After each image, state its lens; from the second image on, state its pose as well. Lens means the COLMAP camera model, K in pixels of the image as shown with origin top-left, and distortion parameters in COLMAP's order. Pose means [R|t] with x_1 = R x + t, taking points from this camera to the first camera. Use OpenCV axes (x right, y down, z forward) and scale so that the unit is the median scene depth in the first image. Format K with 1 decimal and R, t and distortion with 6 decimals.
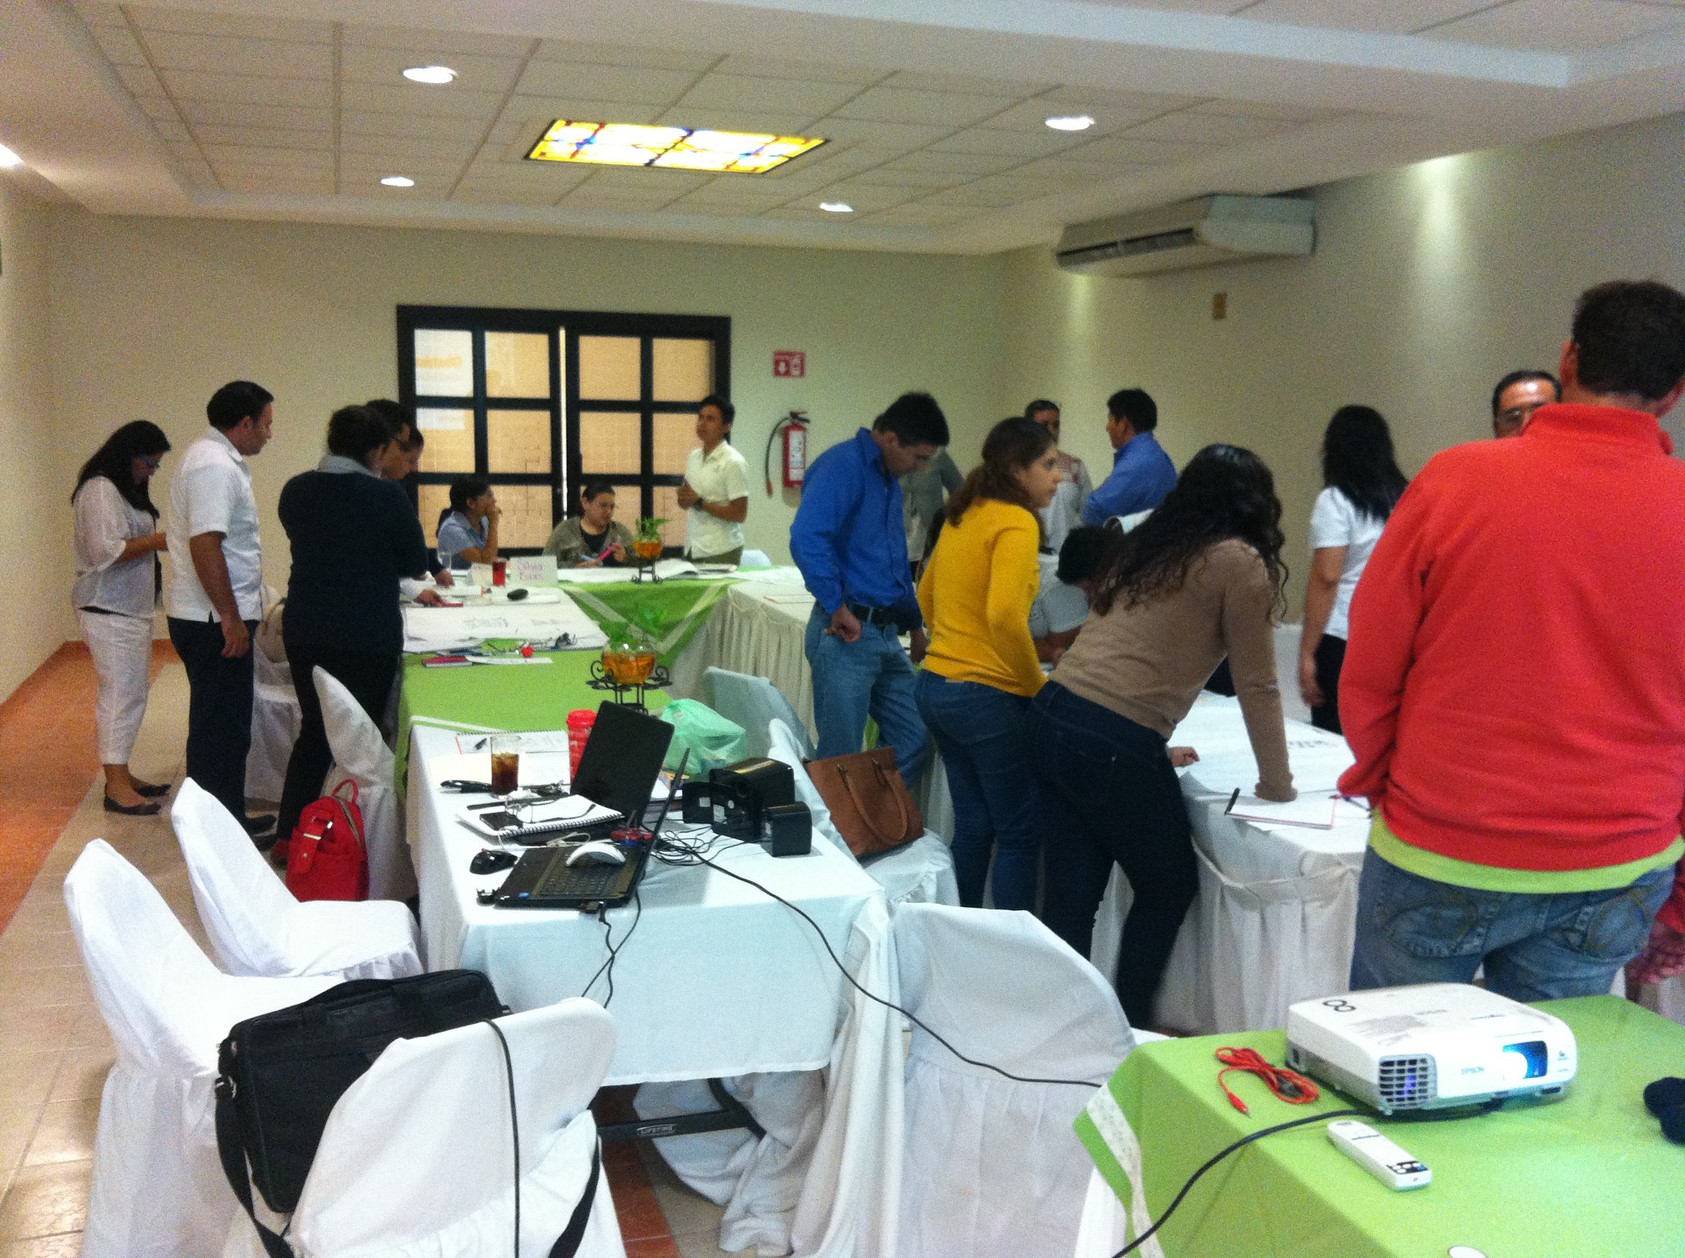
lens RADIAL K [[1616.6, 0, 842.5], [0, 1616.6, 629.0], [0, 0, 1]] dist [0.006286, -0.194964]
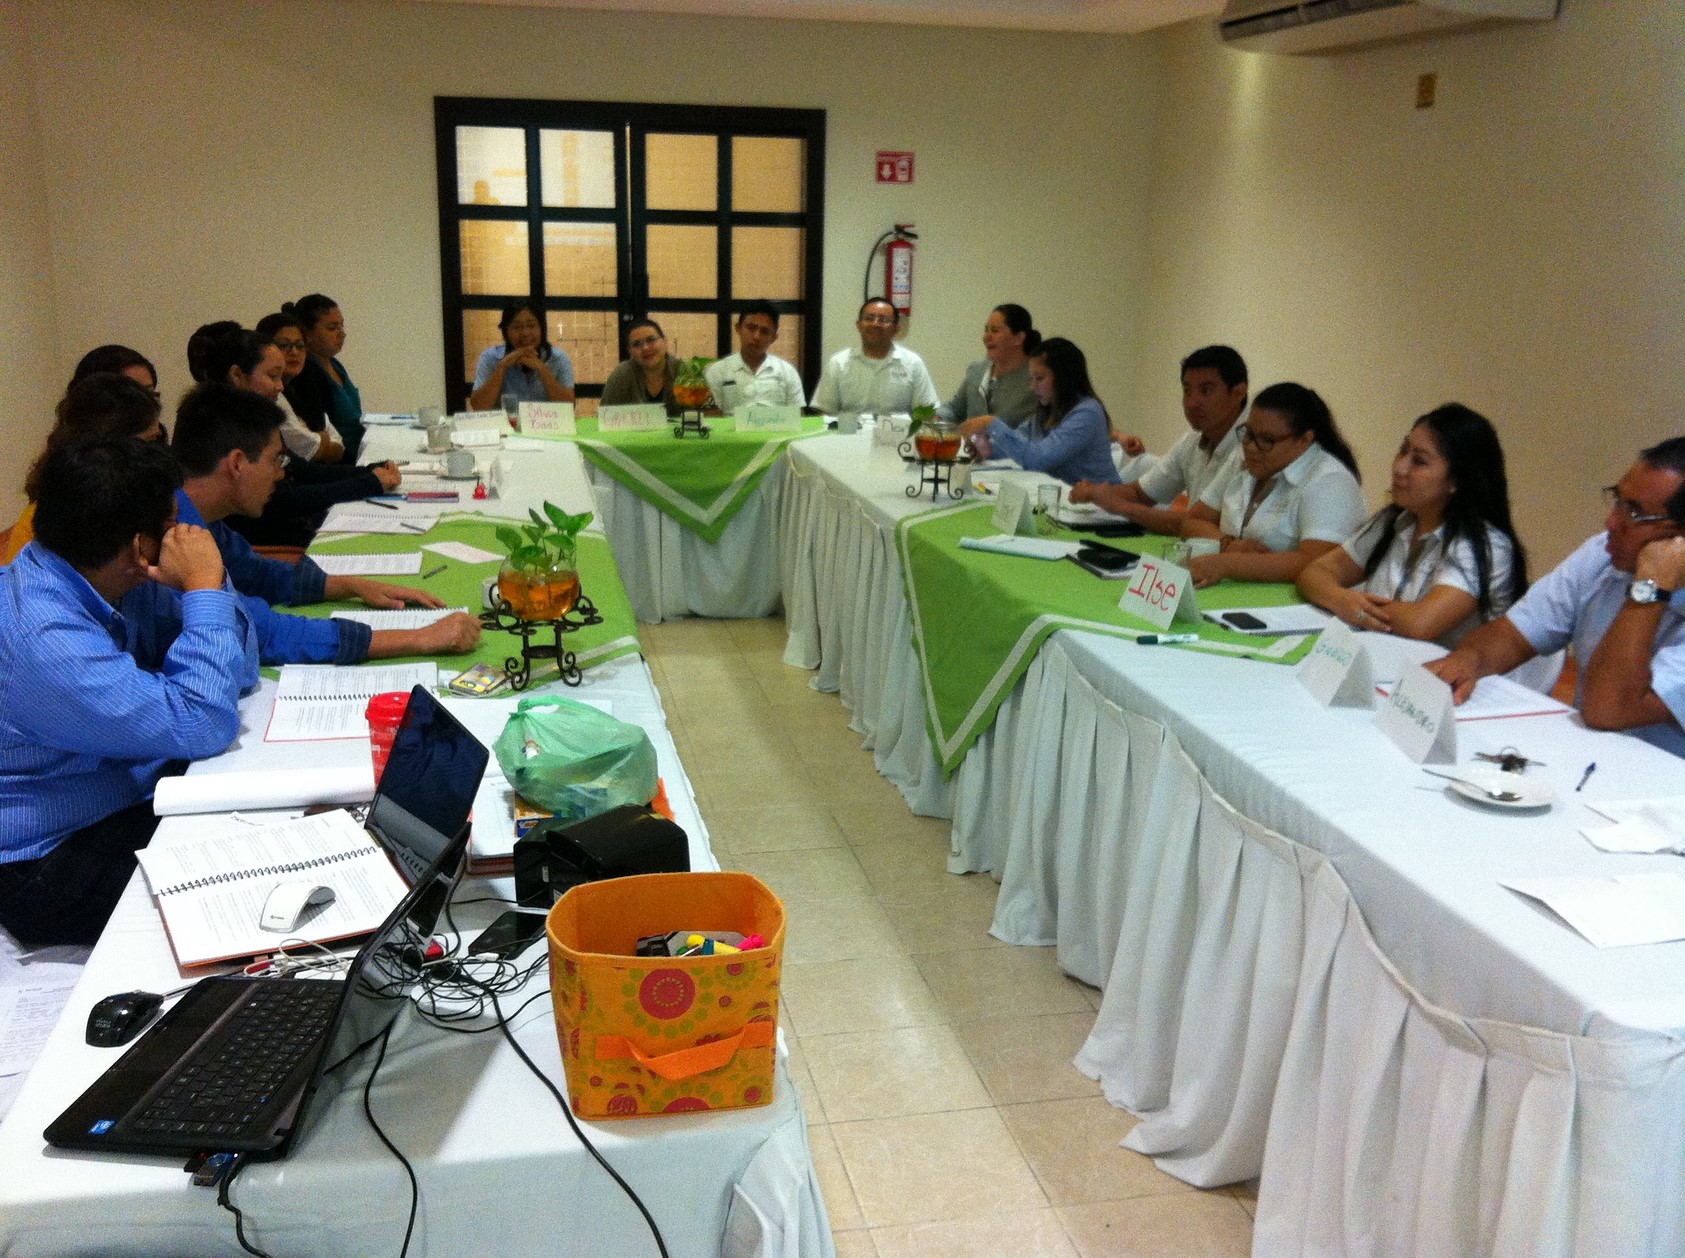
lens RADIAL K [[1616.6, 0, 842.5], [0, 1616.6, 629.0], [0, 0, 1]] dist [0.006286, -0.194964]
pose [[0.995398, 0.026188, -0.092179, 0.024327], [-0.016141, 0.994010, 0.108088, -0.015929], [0.094457, -0.106103, 0.989859, 0.143955]]
